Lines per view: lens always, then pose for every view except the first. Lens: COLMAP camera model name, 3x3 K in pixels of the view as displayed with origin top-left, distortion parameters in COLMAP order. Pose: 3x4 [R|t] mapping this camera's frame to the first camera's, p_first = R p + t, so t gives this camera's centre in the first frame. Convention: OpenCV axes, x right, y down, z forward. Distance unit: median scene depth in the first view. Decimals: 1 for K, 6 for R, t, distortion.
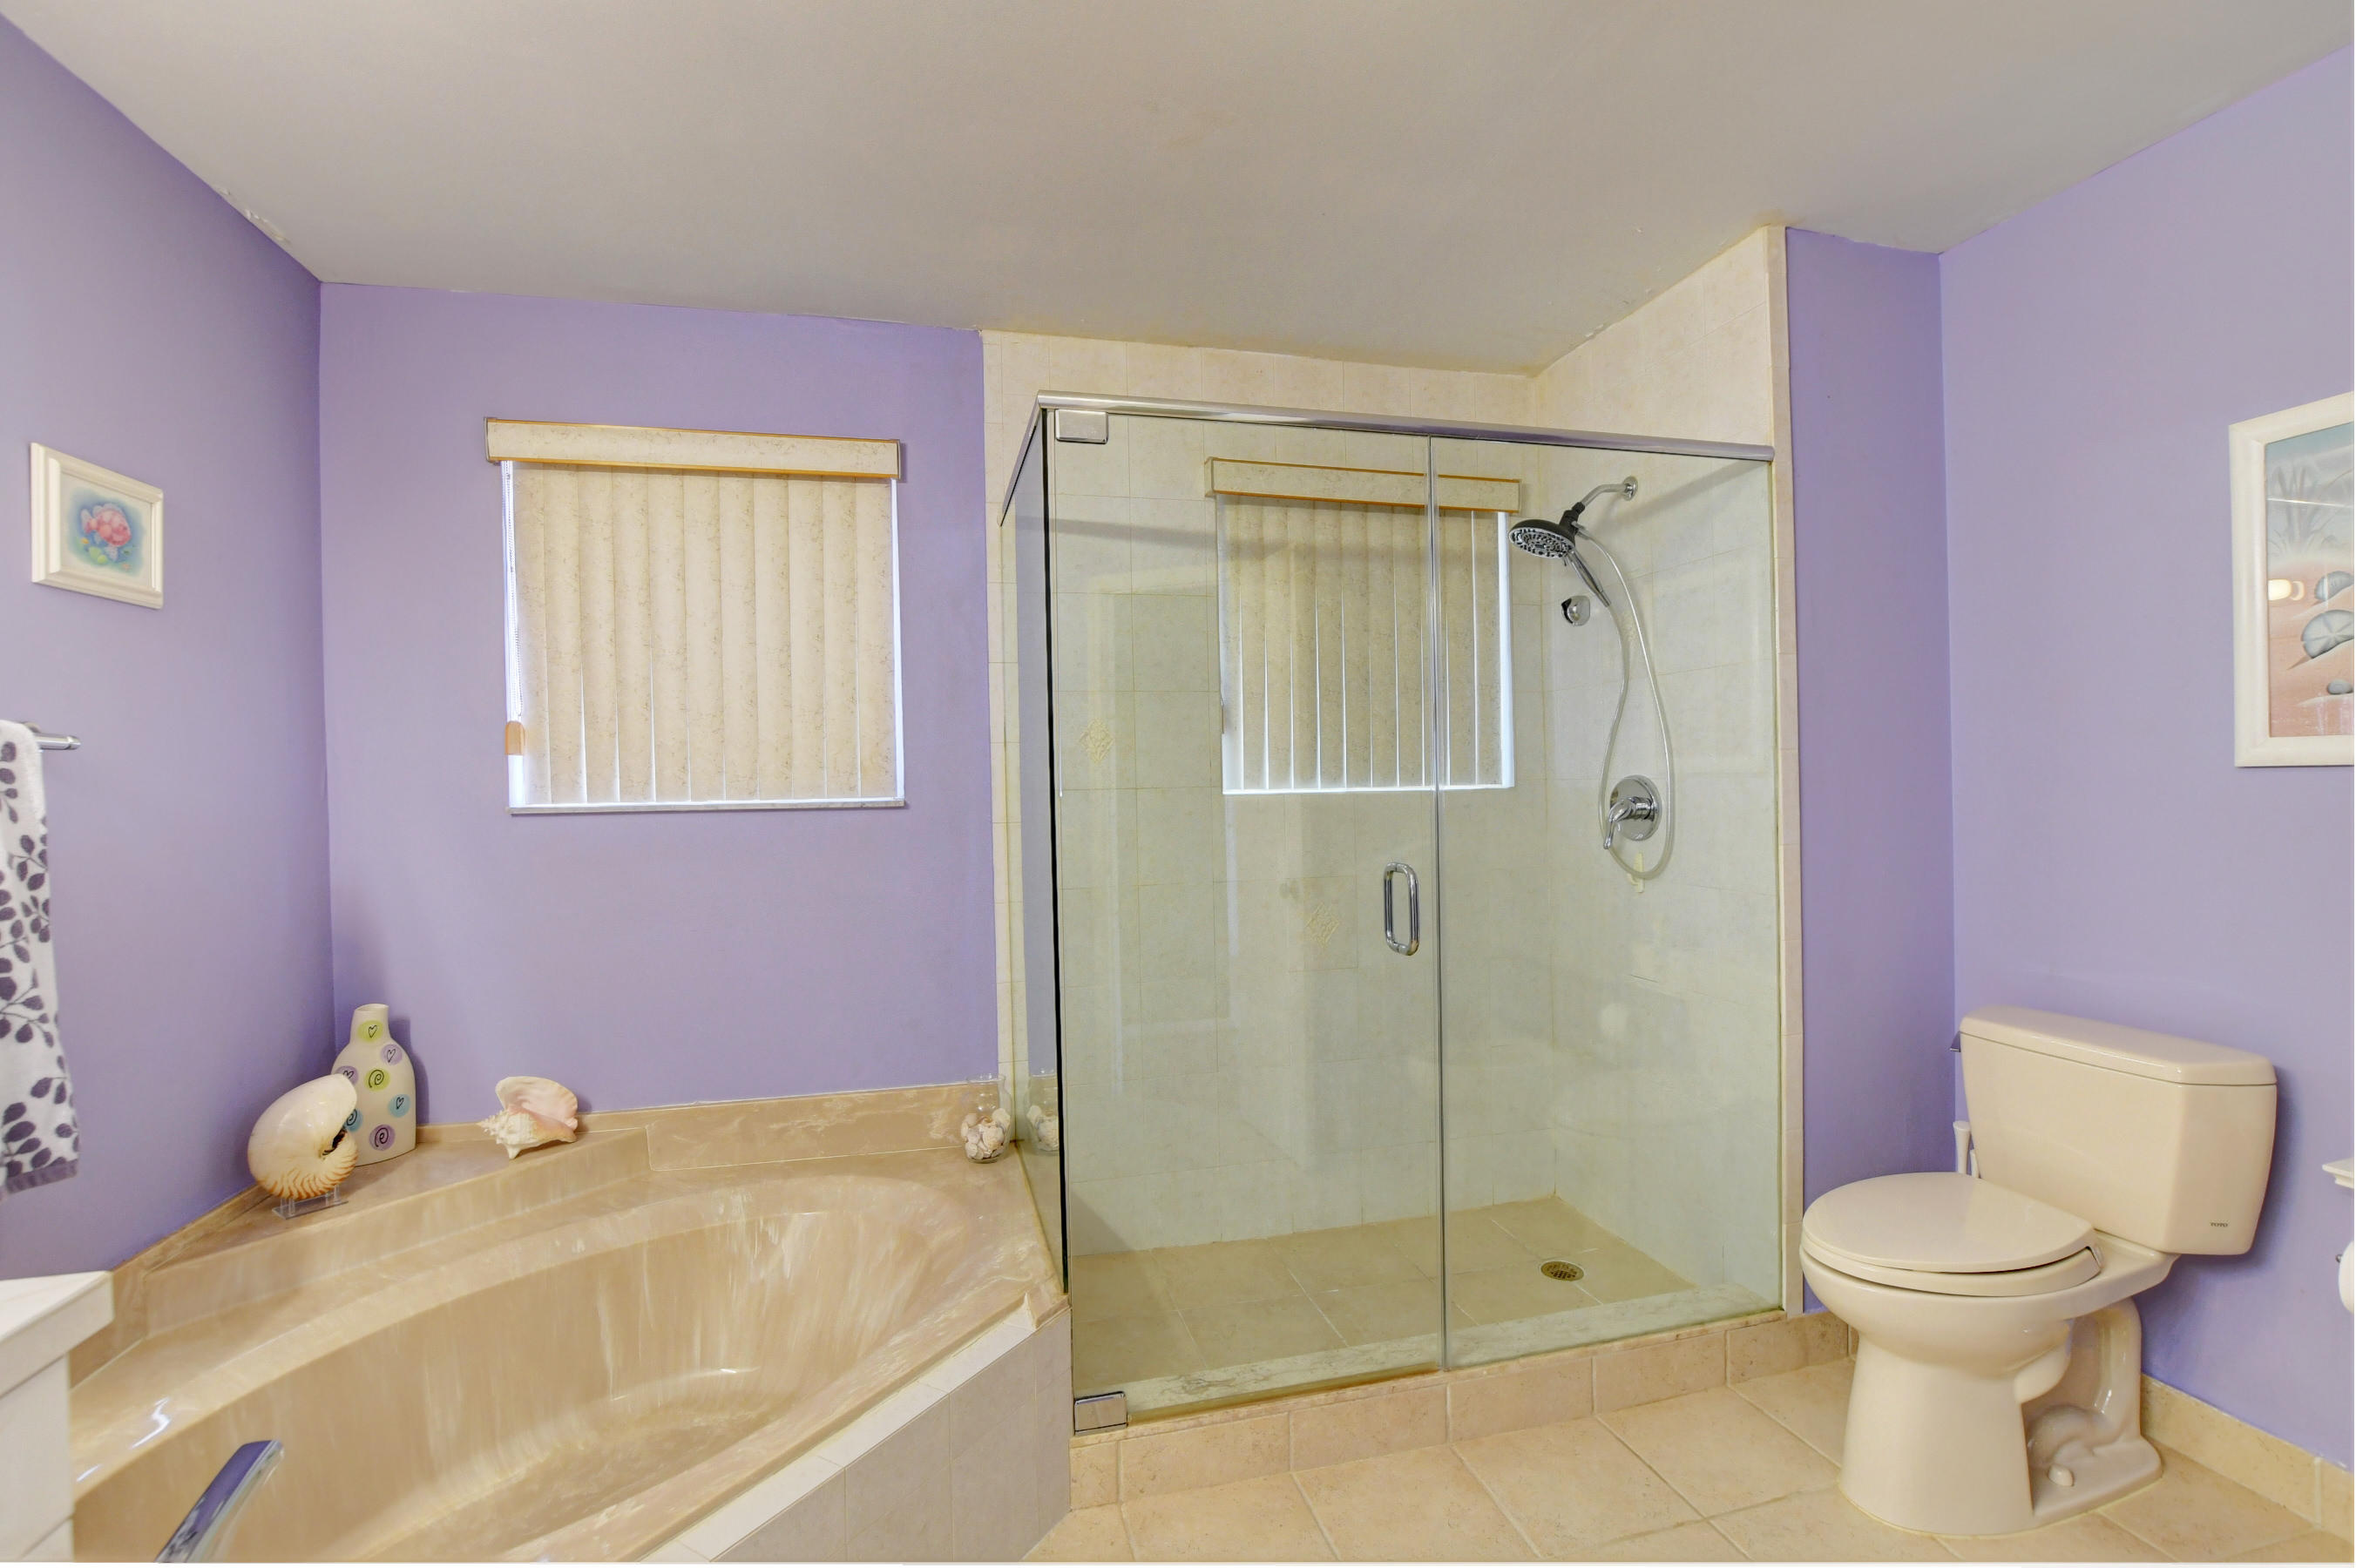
lens RADIAL K [[1043.8, 0, 1178.0], [0, 1043.8, 784.0], [0, 0, 1]] dist [-0.031475, 0.001803]
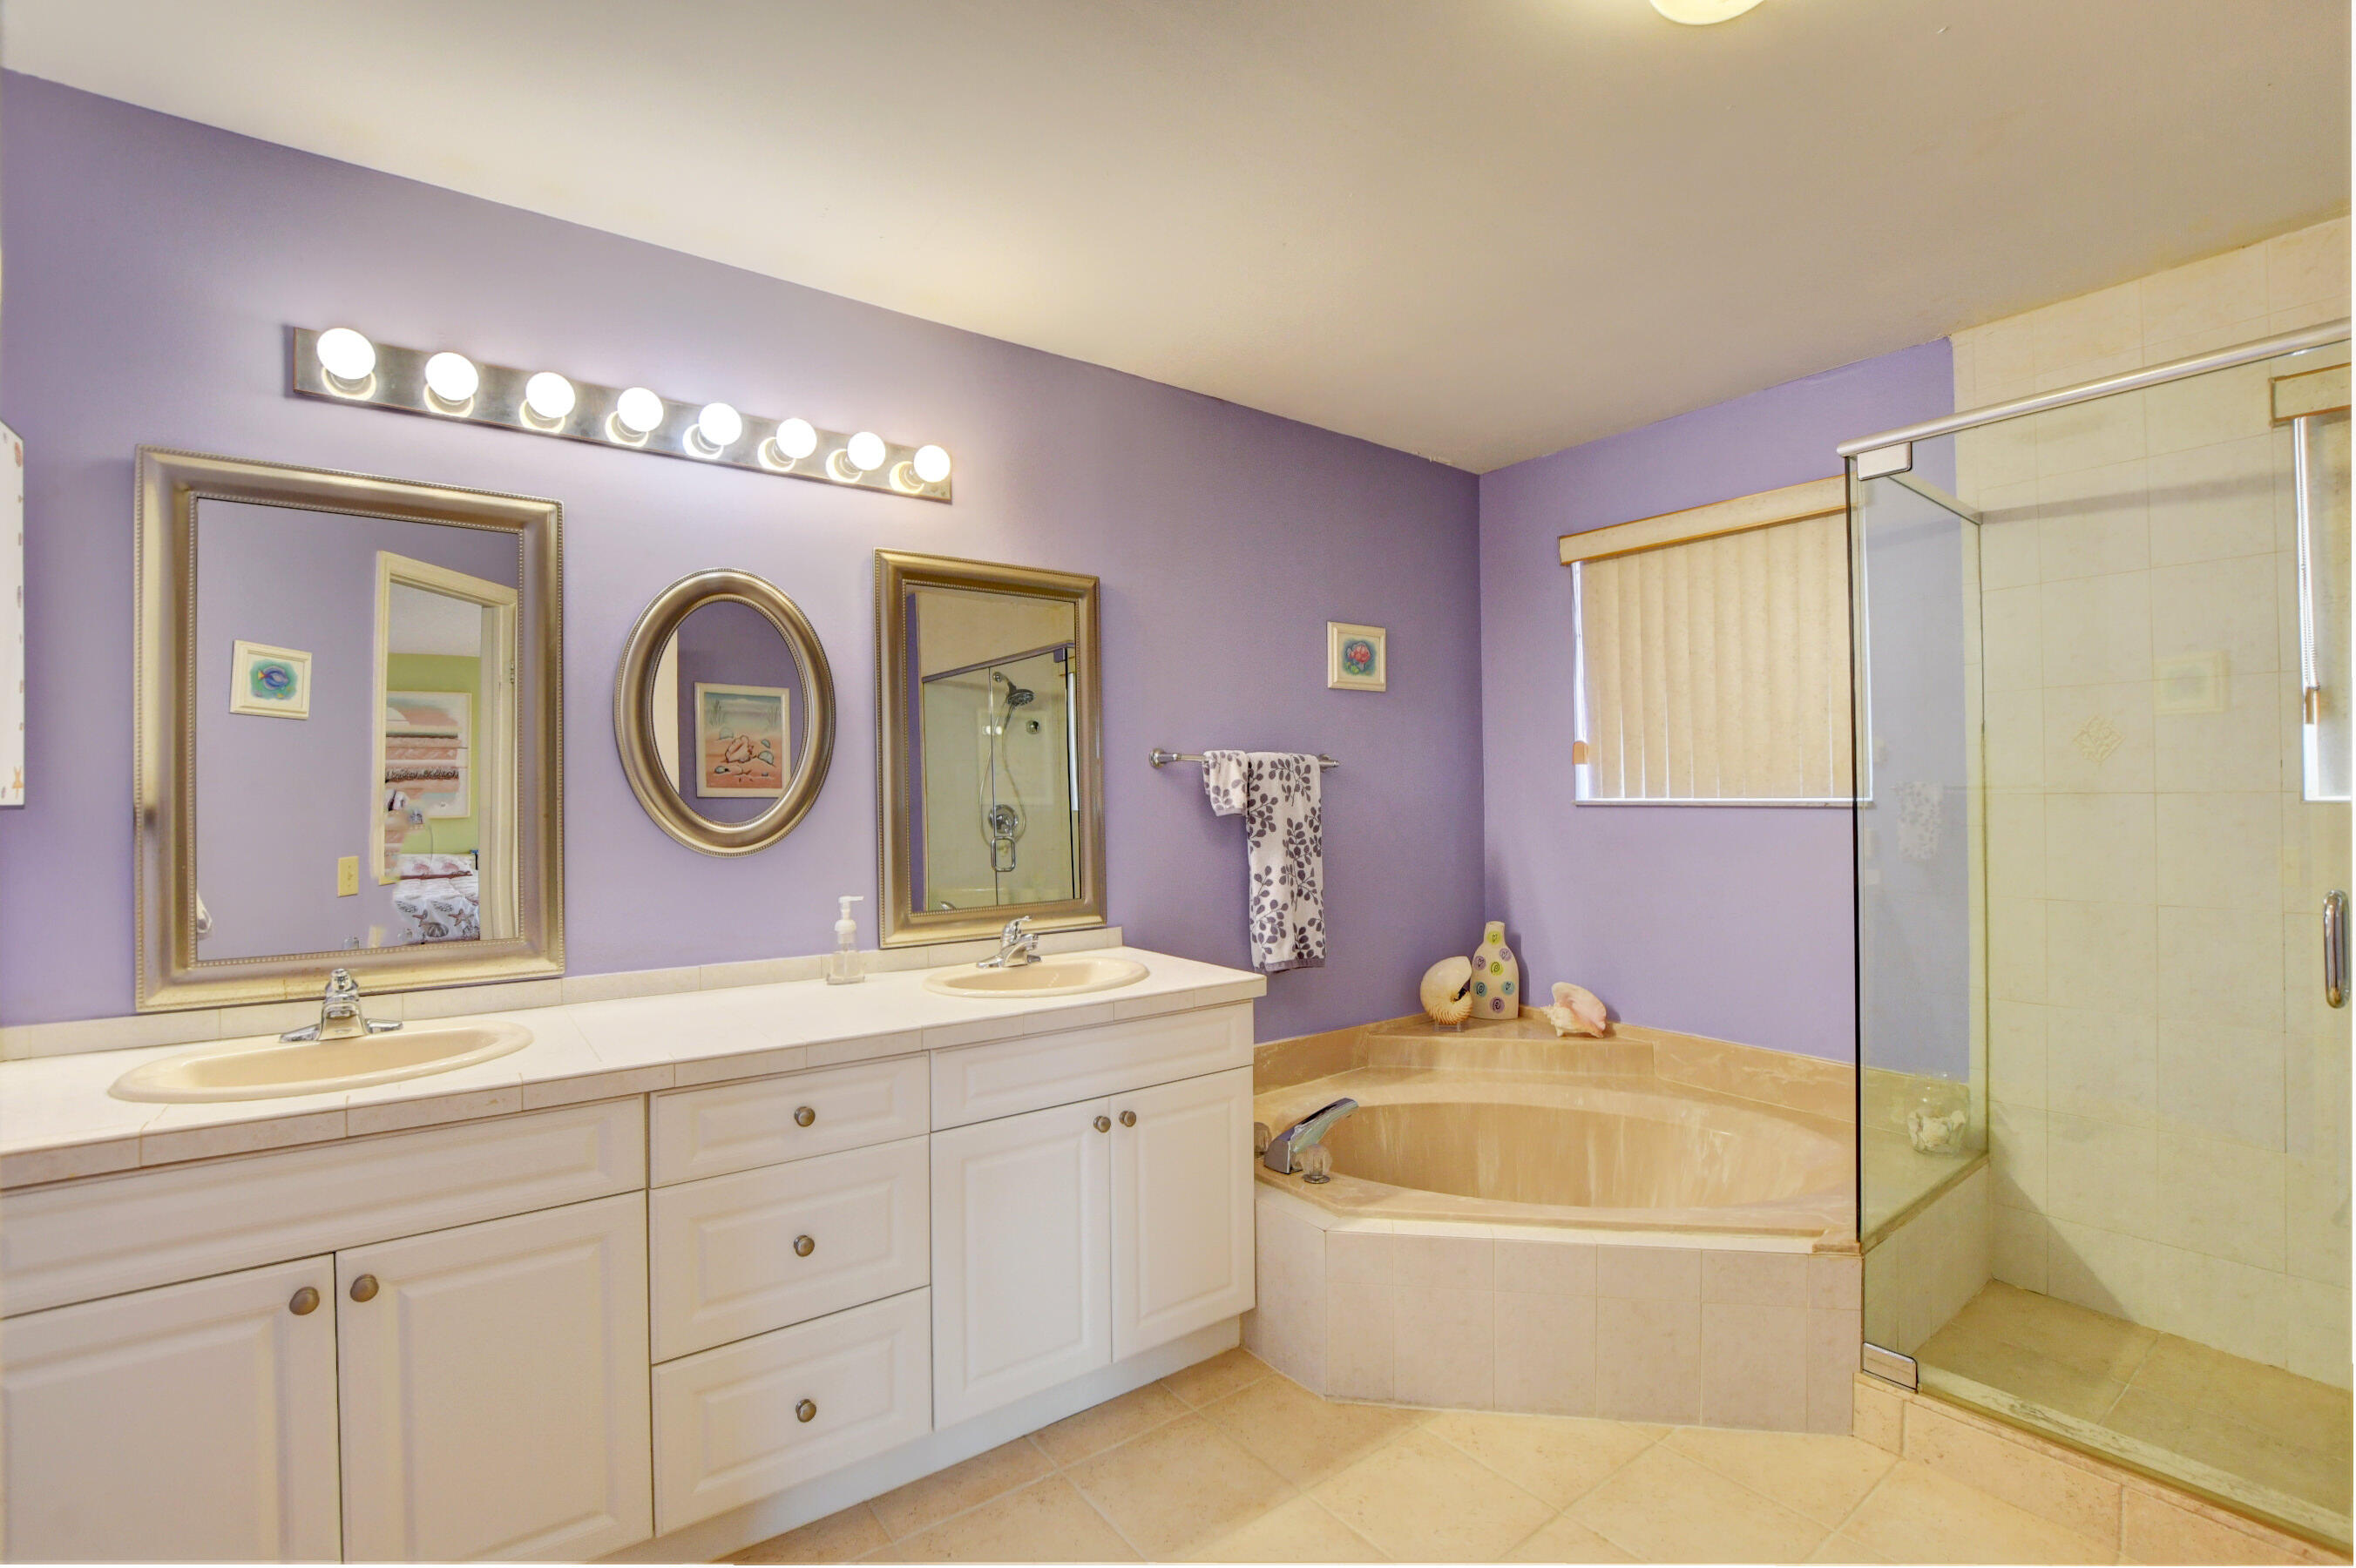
lens RADIAL K [[1031.1, 0, 1150.7], [0, 1031.1, 799.3], [0, 0, 1]] dist [-0.015751, 0.001115]
pose [[0.362852, 0.017051, -0.931691, 0.523014], [-0.003838, 0.999851, 0.016804, -0.001603], [0.931839, -0.002521, 0.362863, -0.092461]]
